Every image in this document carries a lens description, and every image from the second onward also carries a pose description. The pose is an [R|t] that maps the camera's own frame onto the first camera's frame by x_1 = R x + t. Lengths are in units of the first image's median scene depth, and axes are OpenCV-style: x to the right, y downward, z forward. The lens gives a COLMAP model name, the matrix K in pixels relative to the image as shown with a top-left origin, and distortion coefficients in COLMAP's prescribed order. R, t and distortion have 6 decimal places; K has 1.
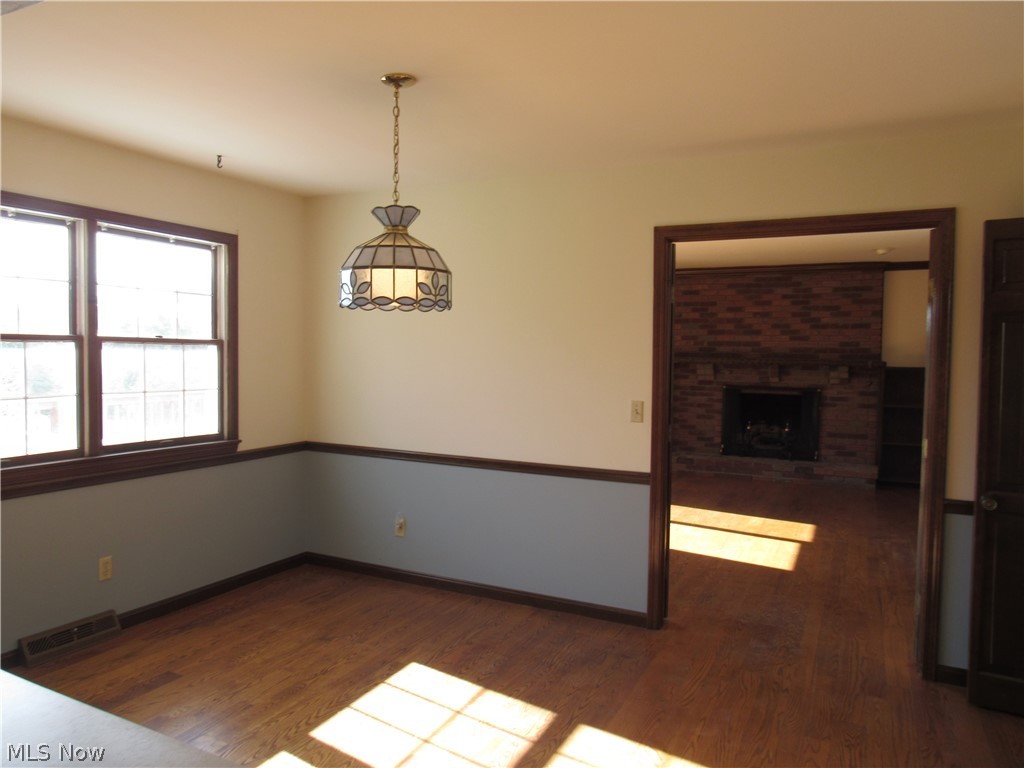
lens RADIAL K [[744.3, 0, 512.0], [0, 744.3, 384.0], [0, 0, 1]] dist [-0.039236, 0.034537]
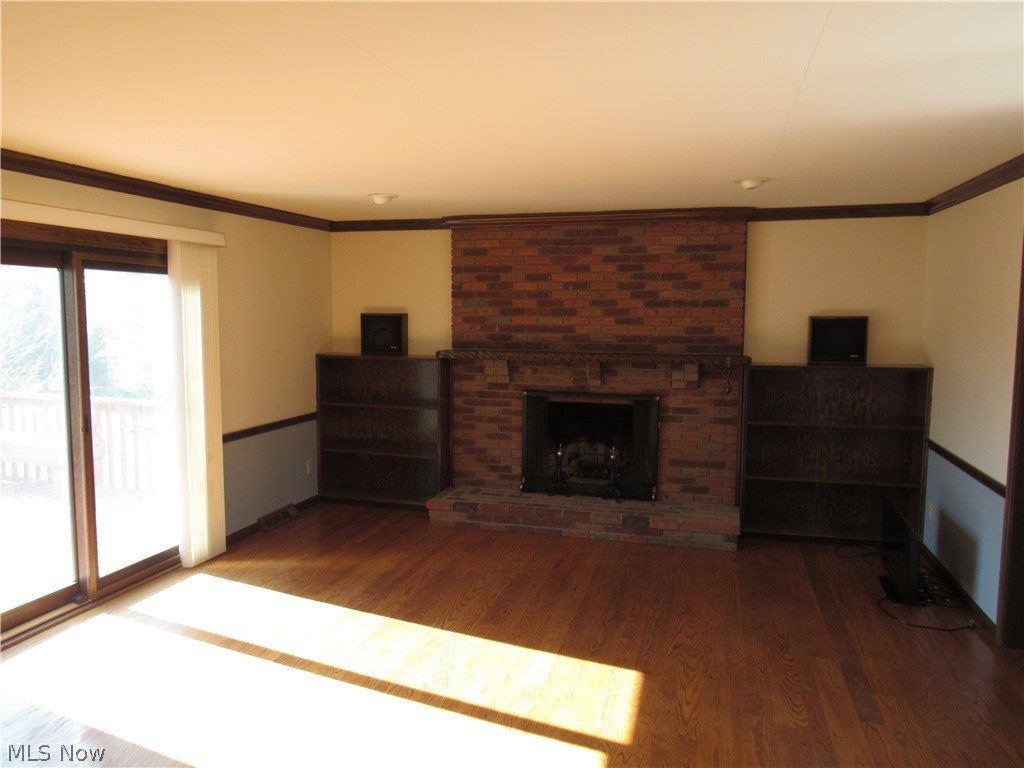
lens RADIAL K [[744.3, 0, 512.0], [0, 744.3, 384.0], [0, 0, 1]] dist [-0.039236, 0.034537]
pose [[0.983743, -0.023542, 0.178032, 0.163561], [0.014602, 0.998574, 0.051357, -0.041535], [-0.178987, -0.047922, 0.982684, 0.356690]]
